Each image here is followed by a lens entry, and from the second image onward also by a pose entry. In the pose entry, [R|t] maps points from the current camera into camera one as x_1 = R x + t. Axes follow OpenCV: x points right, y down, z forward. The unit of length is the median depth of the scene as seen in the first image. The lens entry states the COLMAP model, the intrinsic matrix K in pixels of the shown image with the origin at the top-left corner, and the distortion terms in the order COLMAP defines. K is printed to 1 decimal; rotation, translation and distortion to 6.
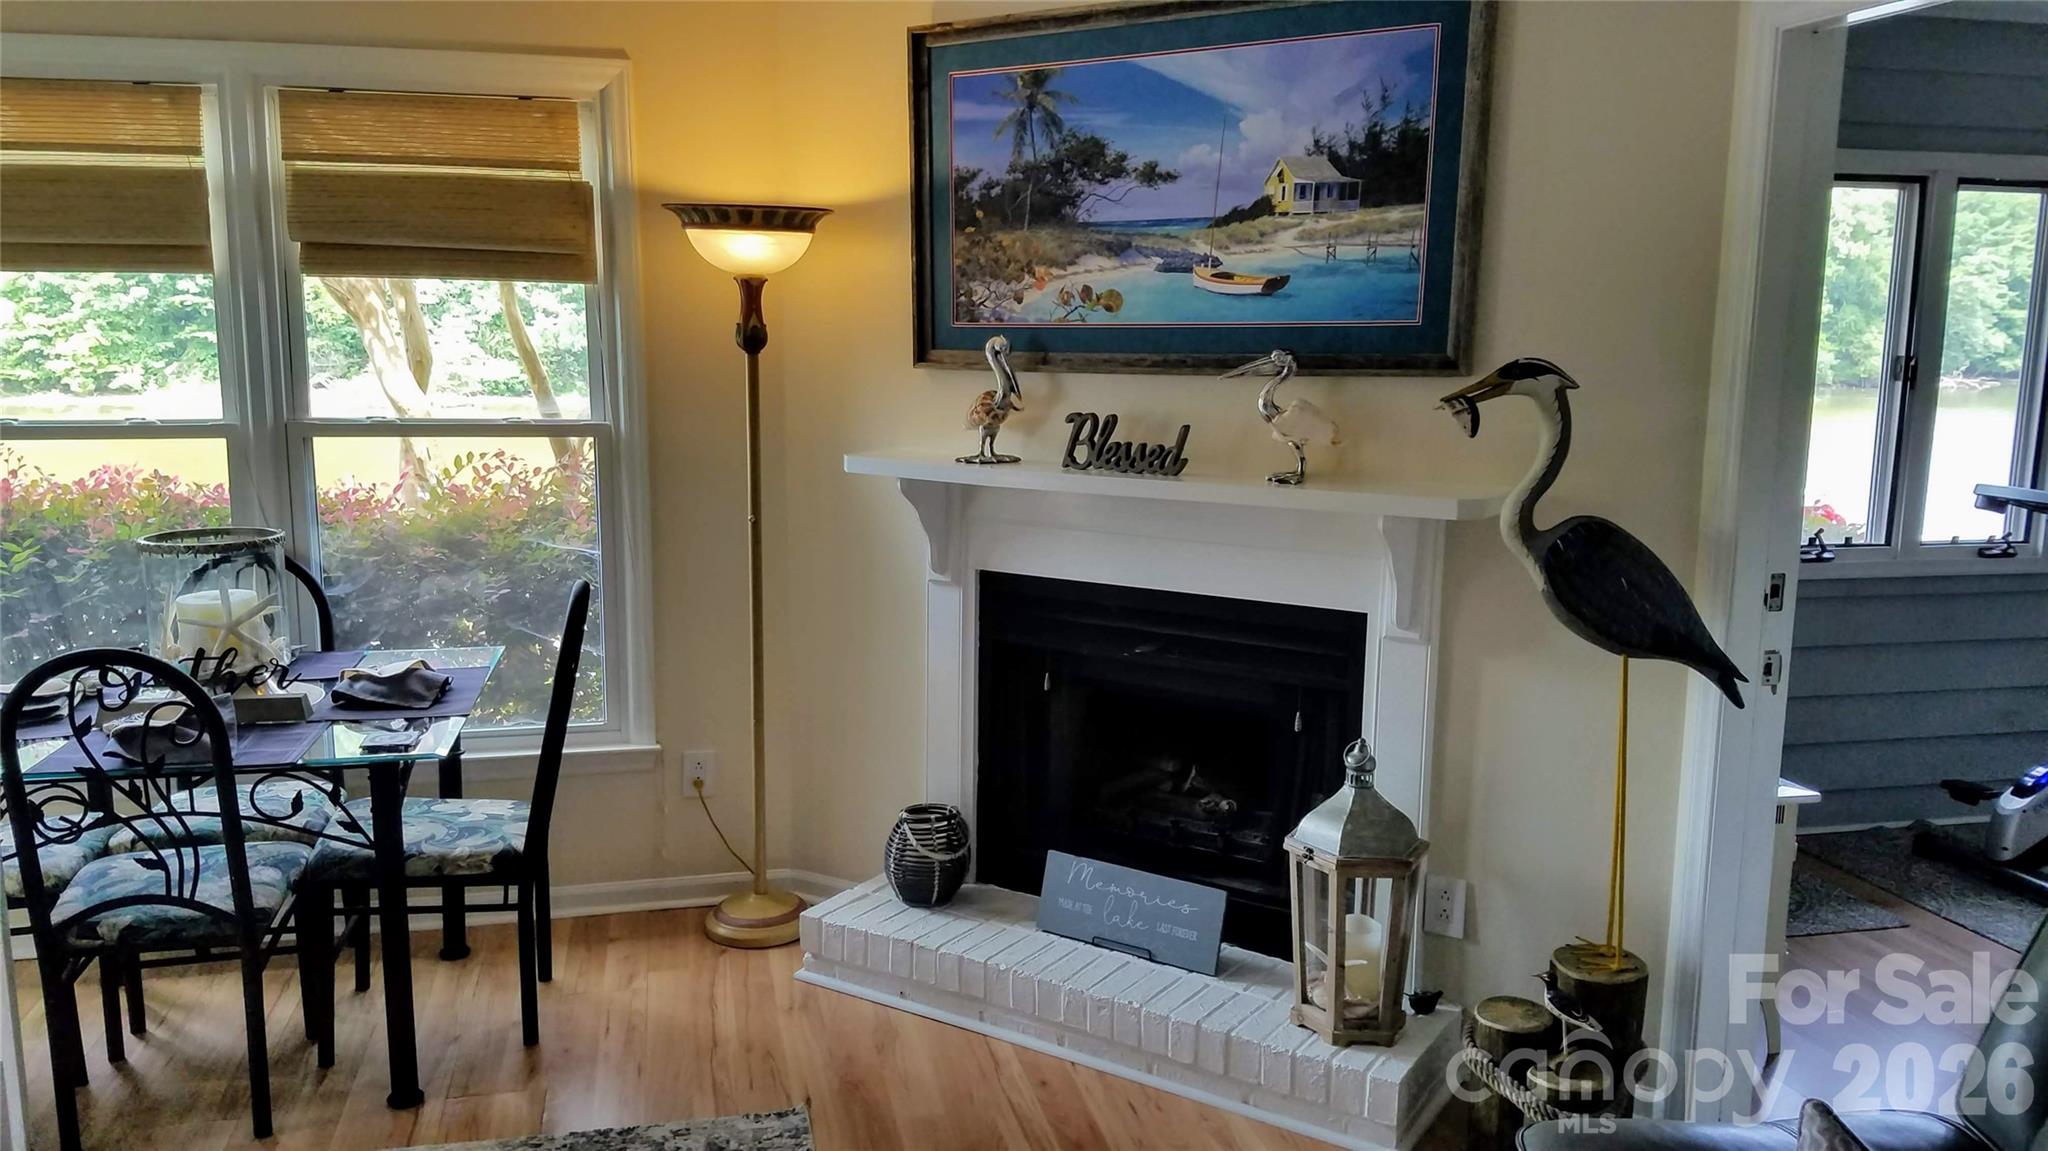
lens RADIAL K [[1612.7, 0, 981.2], [0, 1612.7, 636.4], [0, 0, 1]] dist [0.268062, -0.525773]
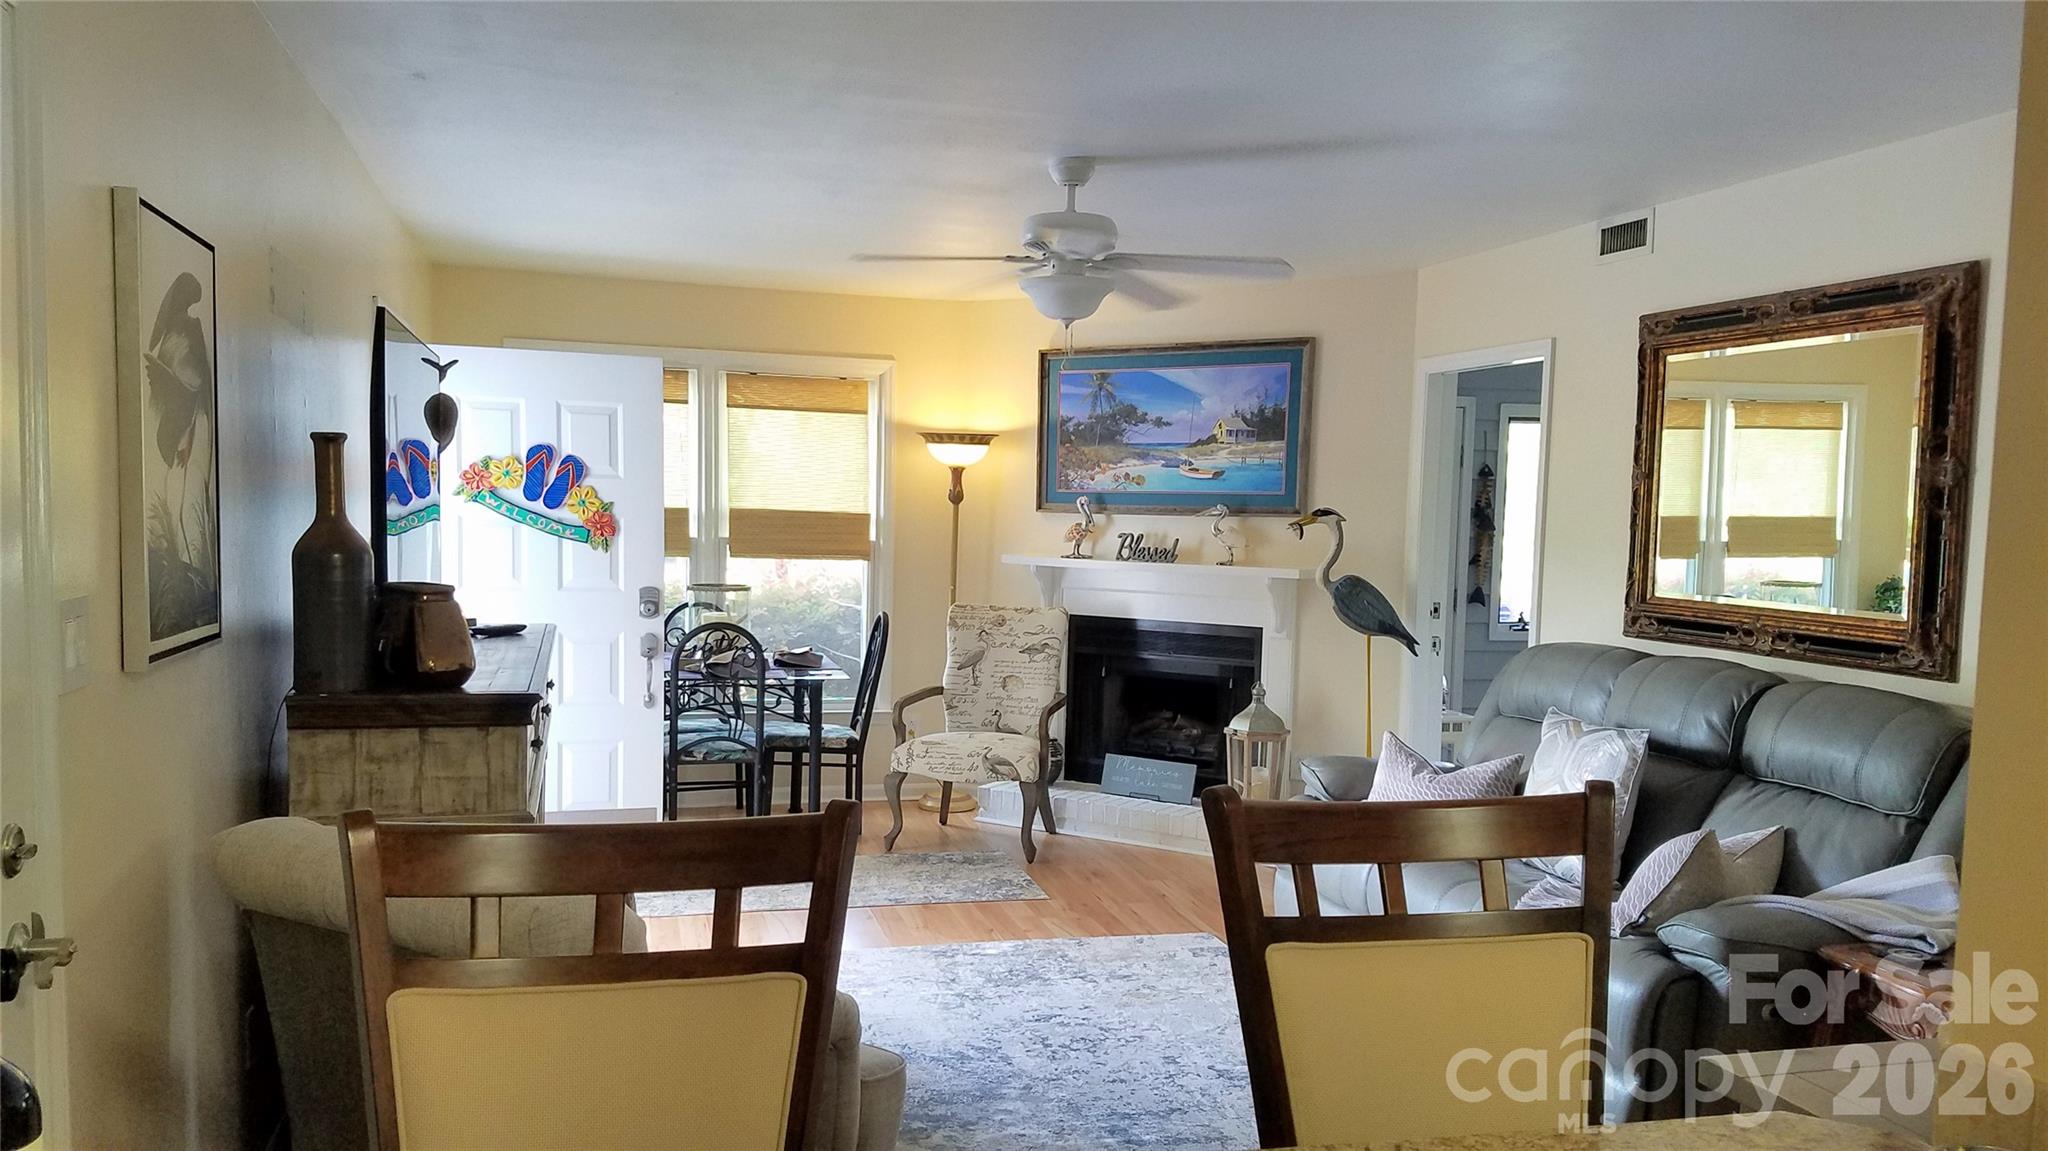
lens RADIAL K [[1612.7, 0, 981.2], [0, 1612.7, 636.4], [0, 0, 1]] dist [0.268062, -0.525773]
pose [[0.999570, 0.012020, 0.026740, -0.176956], [-0.009169, 0.994505, -0.104284, 0.211097], [-0.027846, 0.103994, 0.994188, -1.034745]]
